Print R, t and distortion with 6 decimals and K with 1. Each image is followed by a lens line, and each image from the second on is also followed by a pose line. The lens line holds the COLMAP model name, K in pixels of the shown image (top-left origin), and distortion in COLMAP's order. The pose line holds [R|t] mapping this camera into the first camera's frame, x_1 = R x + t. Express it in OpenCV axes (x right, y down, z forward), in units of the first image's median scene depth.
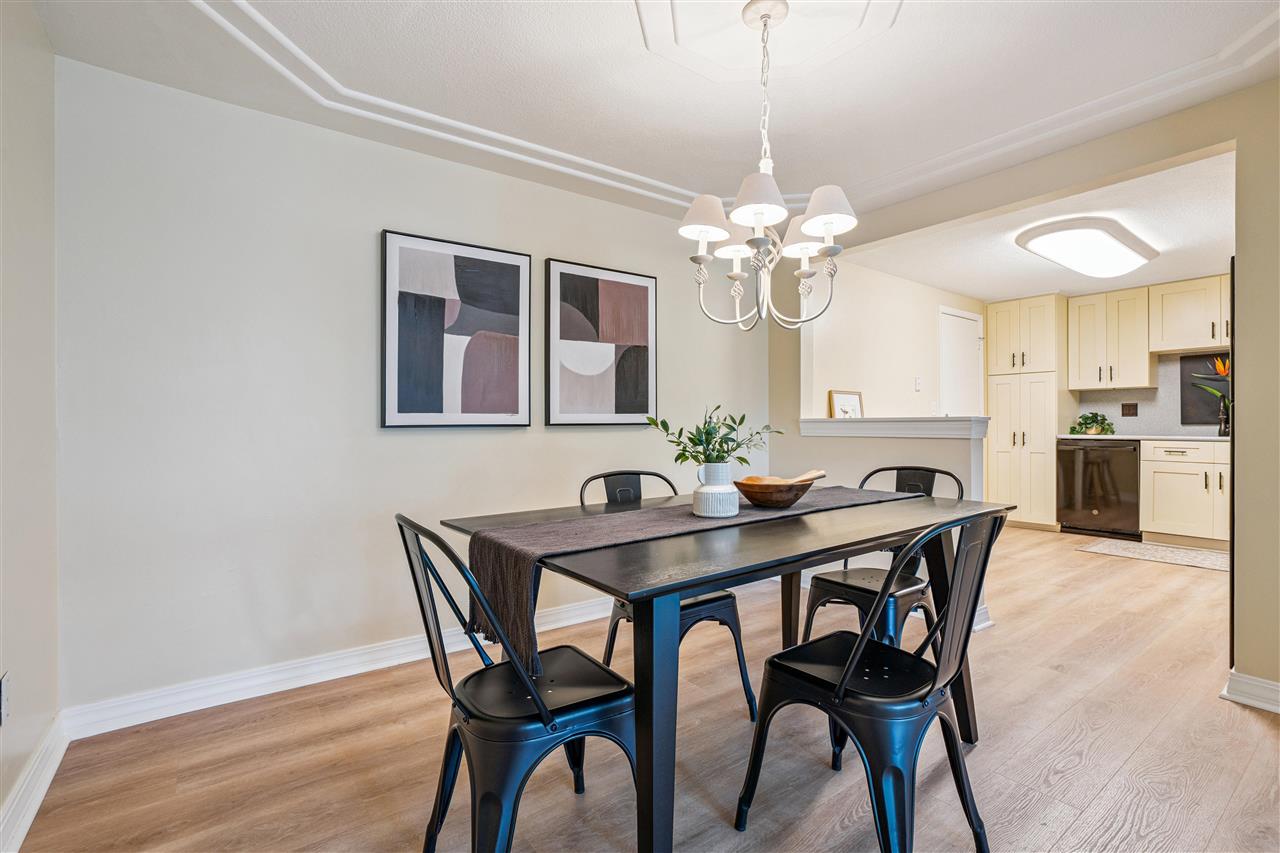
lens RADIAL K [[597.1, 0, 619.9], [0, 597.1, 427.8], [0, 0, 1]] dist [-0.048212, 0.019007]
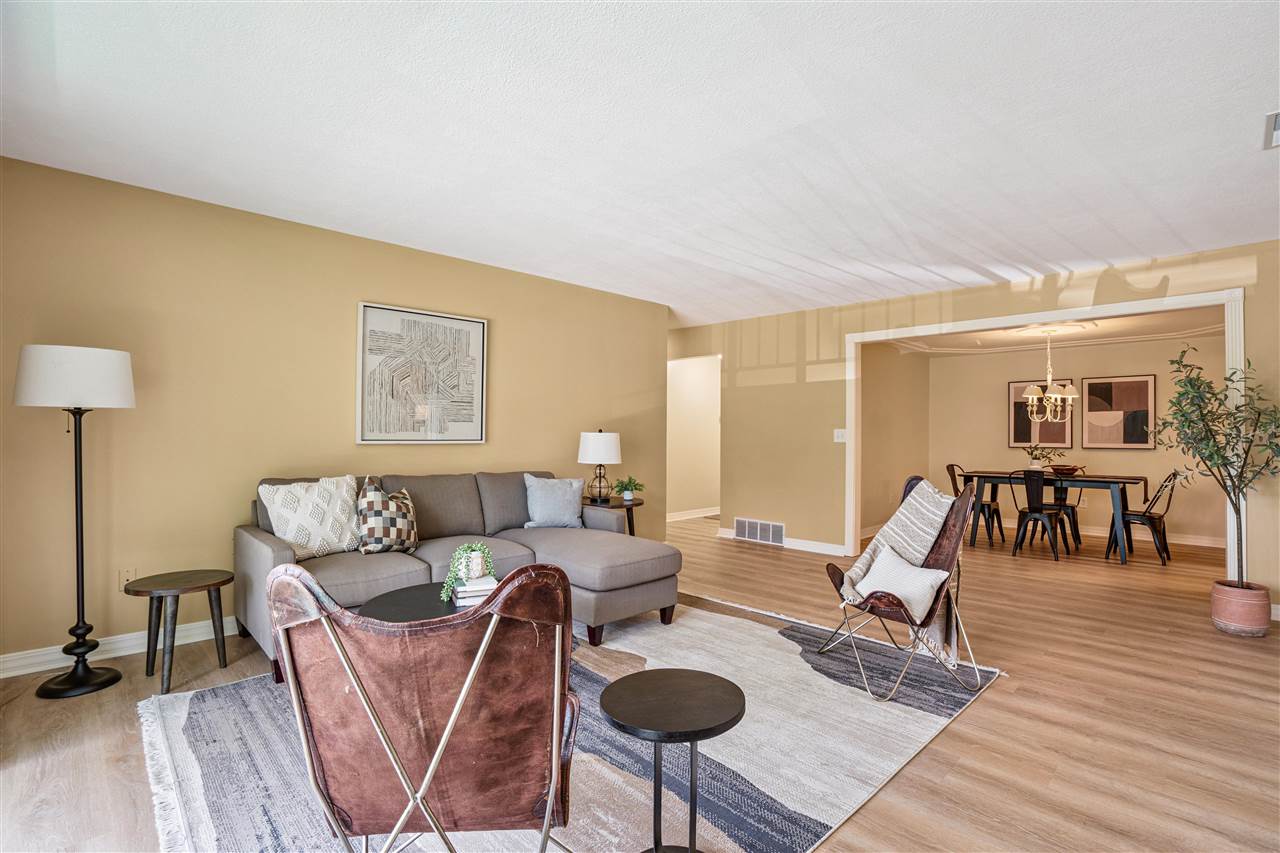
lens RADIAL K [[597.1, 0, 640.1], [0, 597.1, 429.9], [0, 0, 1]] dist [-0.048212, 0.019007]
pose [[0.171716, -0.000335, -0.985147, 1.172859], [-0.012884, 0.999914, -0.002586, -0.029955], [0.985062, 0.013137, 0.171696, -0.718703]]
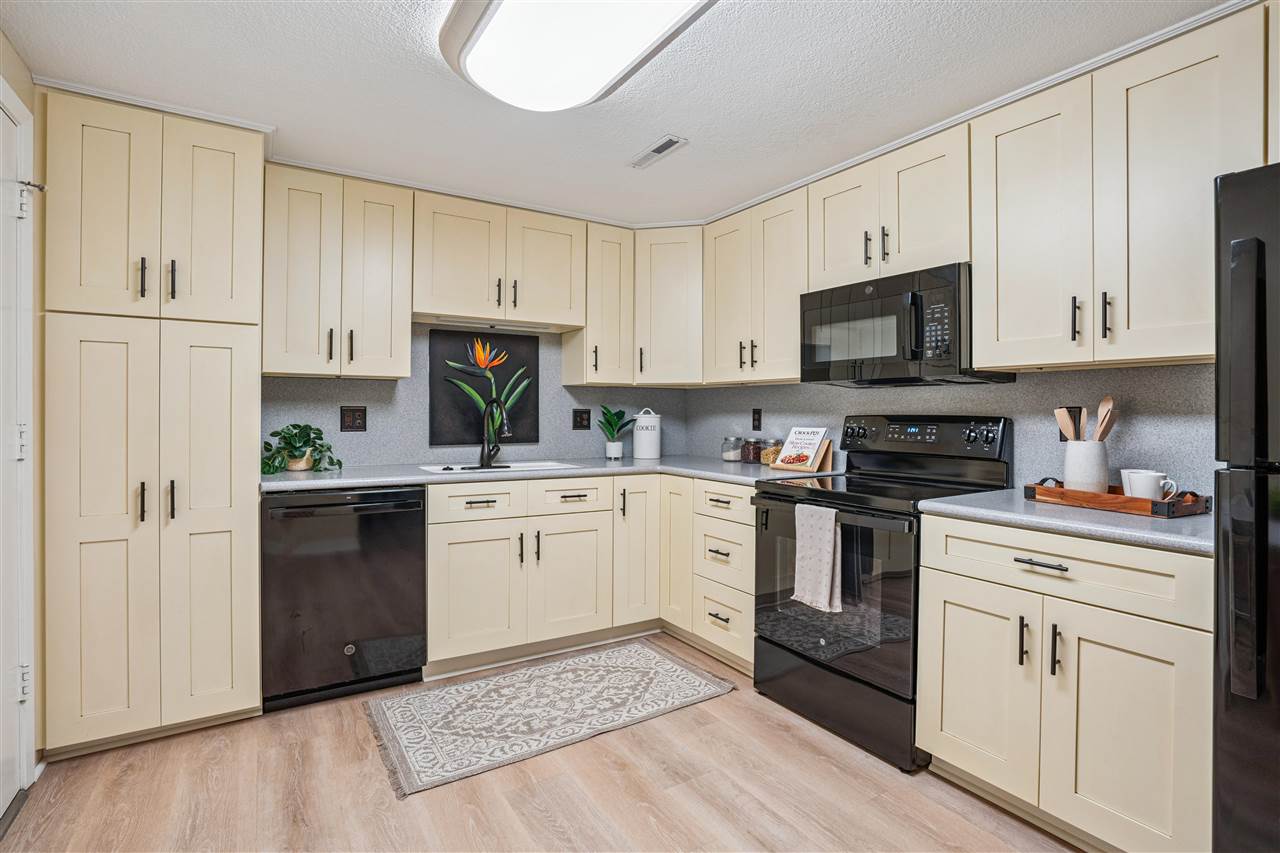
lens RADIAL K [[616.8, 0, 650.3], [0, 616.8, 413.6], [0, 0, 1]] dist [-0.035131, 0.008915]
pose [[0.046266, -0.000140, 0.998929, 0.372142], [-0.003858, 0.999993, 0.000319, -0.040573], [-0.998922, -0.003869, 0.046265, 0.777733]]
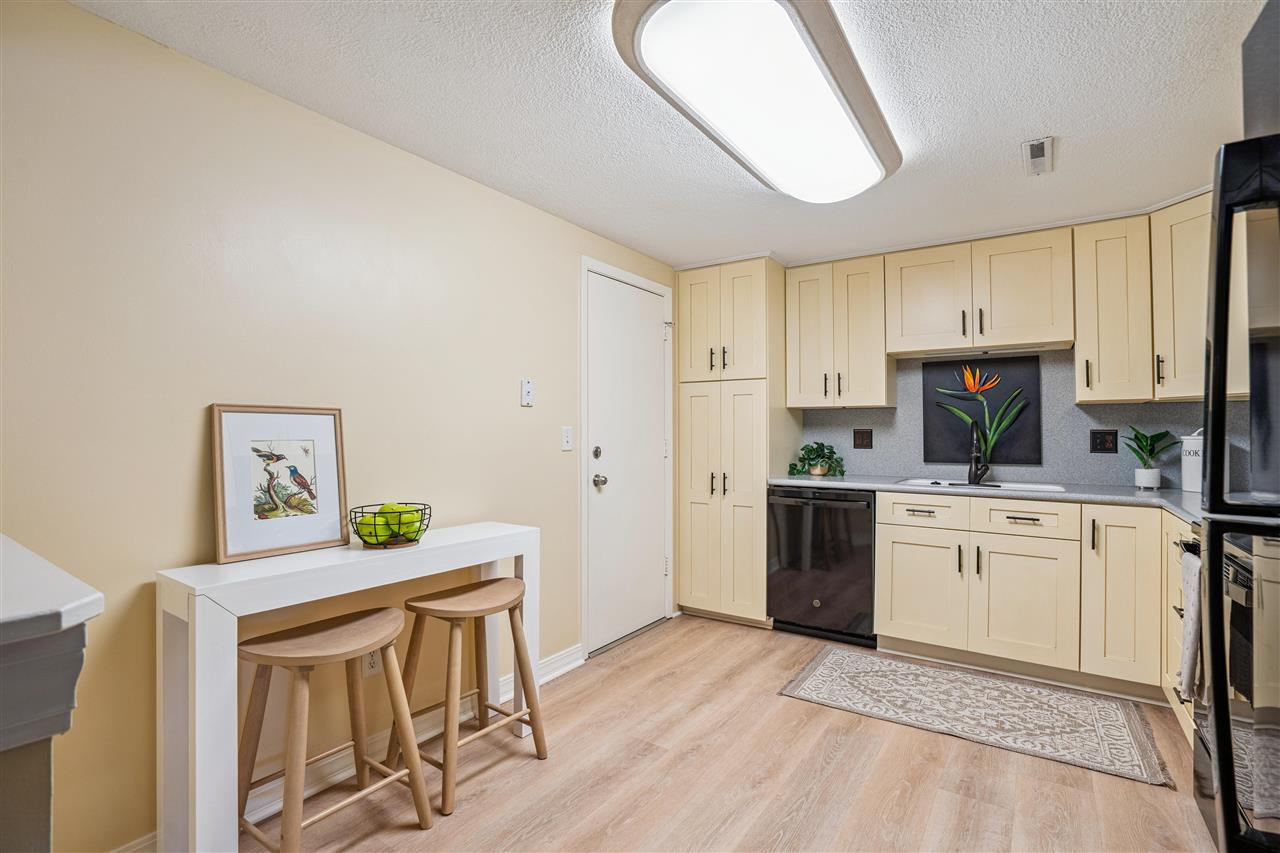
lens RADIAL K [[597.1, 0, 648.4], [0, 597.1, 423.2], [0, 0, 1]] dist [-0.048212, 0.019007]
pose [[0.935968, 0.009084, 0.351968, 0.435679], [-0.002973, 0.999835, -0.017901, -0.039695], [-0.352072, 0.015709, 0.935841, 0.481345]]
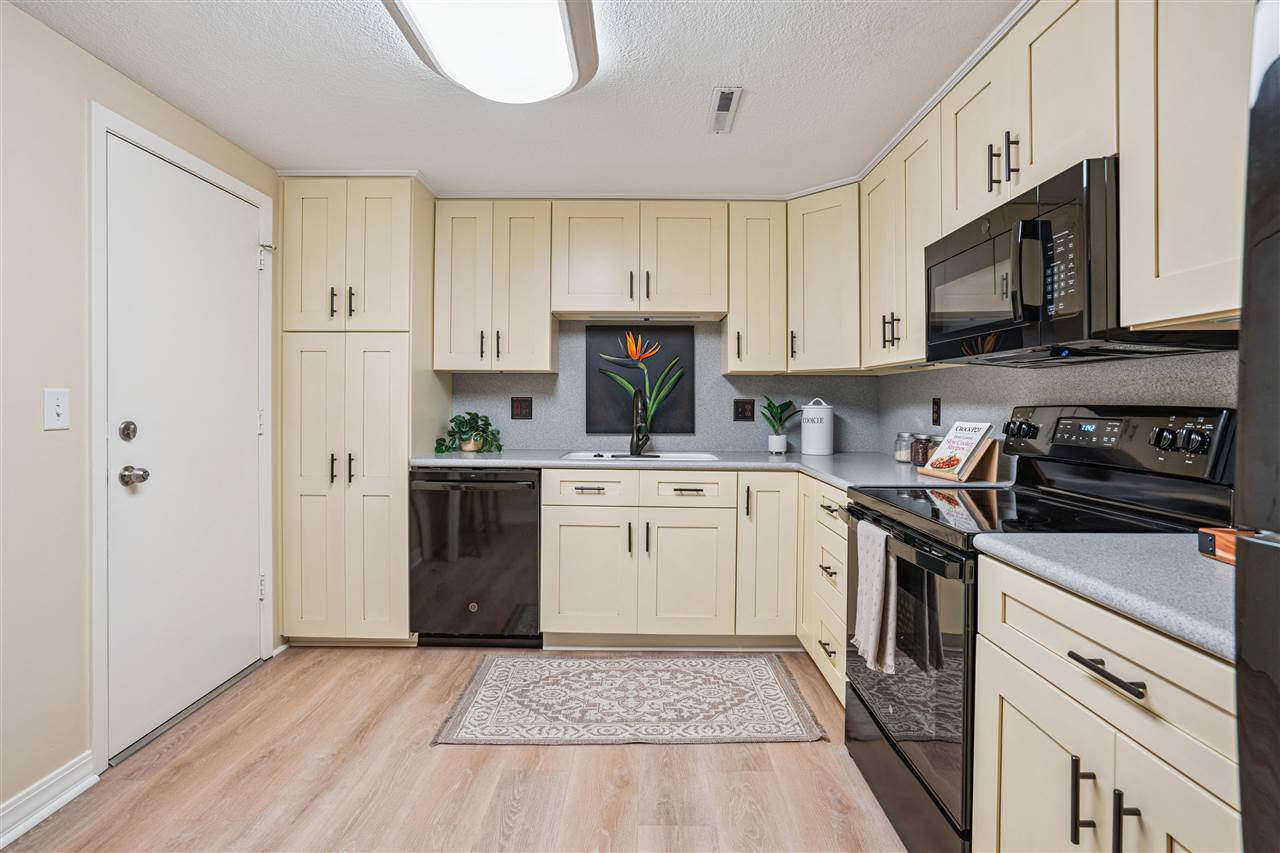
lens RADIAL K [[597.1, 0, 648.6], [0, 597.1, 403.9], [0, 0, 1]] dist [-0.048212, 0.019007]
pose [[0.575679, 0.003643, 0.817668, 0.492016], [-0.004895, 0.999988, -0.001009, -0.039155], [-0.817661, -0.003422, 0.575689, 0.591332]]
